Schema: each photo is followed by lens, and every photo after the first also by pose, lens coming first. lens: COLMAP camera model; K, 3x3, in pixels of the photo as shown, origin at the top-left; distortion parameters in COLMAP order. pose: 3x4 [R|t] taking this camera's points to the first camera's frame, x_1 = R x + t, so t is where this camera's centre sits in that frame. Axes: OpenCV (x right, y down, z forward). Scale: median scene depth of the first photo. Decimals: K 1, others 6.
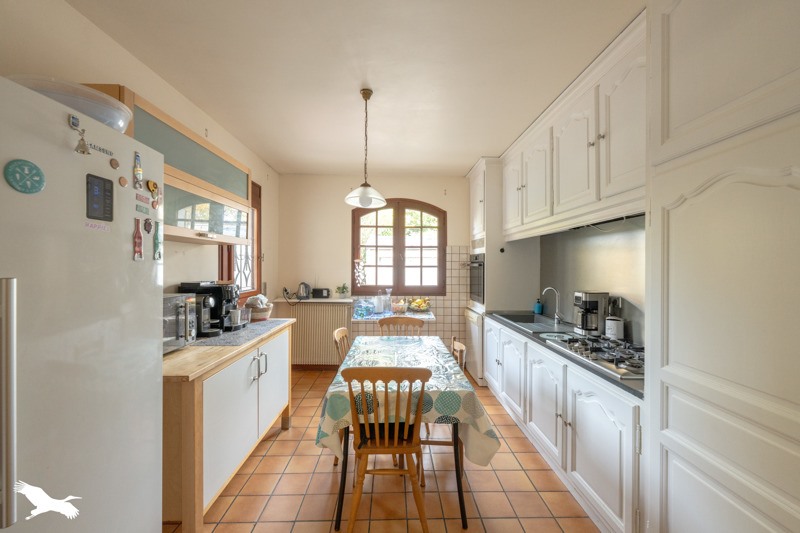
lens RADIAL K [[319.7, 0, 401.7], [0, 319.7, 269.1], [0, 0, 1]] dist [0.000882, 0.000006]
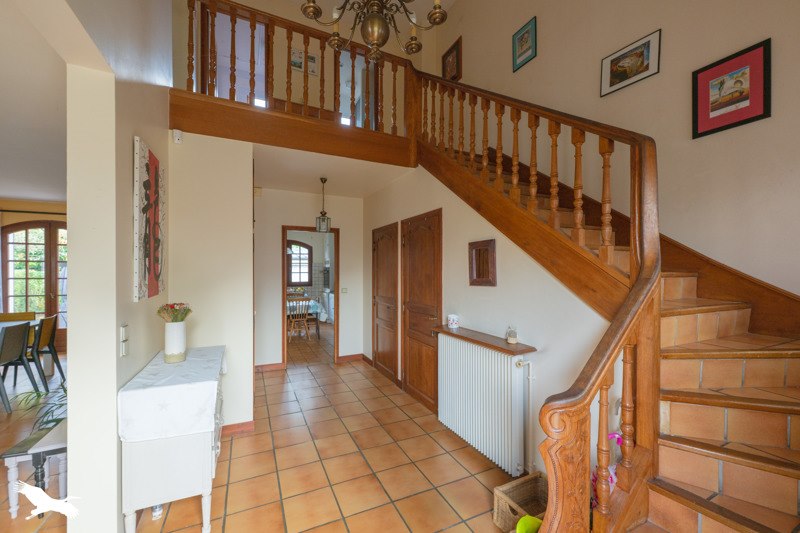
lens RADIAL K [[319.7, 0, 403.6], [0, 319.7, 271.0], [0, 0, 1]] dist [0.000882, 0.000006]
pose [[0.912196, -0.012074, 0.409576, -0.178114], [0.009964, 0.999924, 0.007285, -0.027148], [-0.409633, -0.002564, 0.912247, -1.182431]]
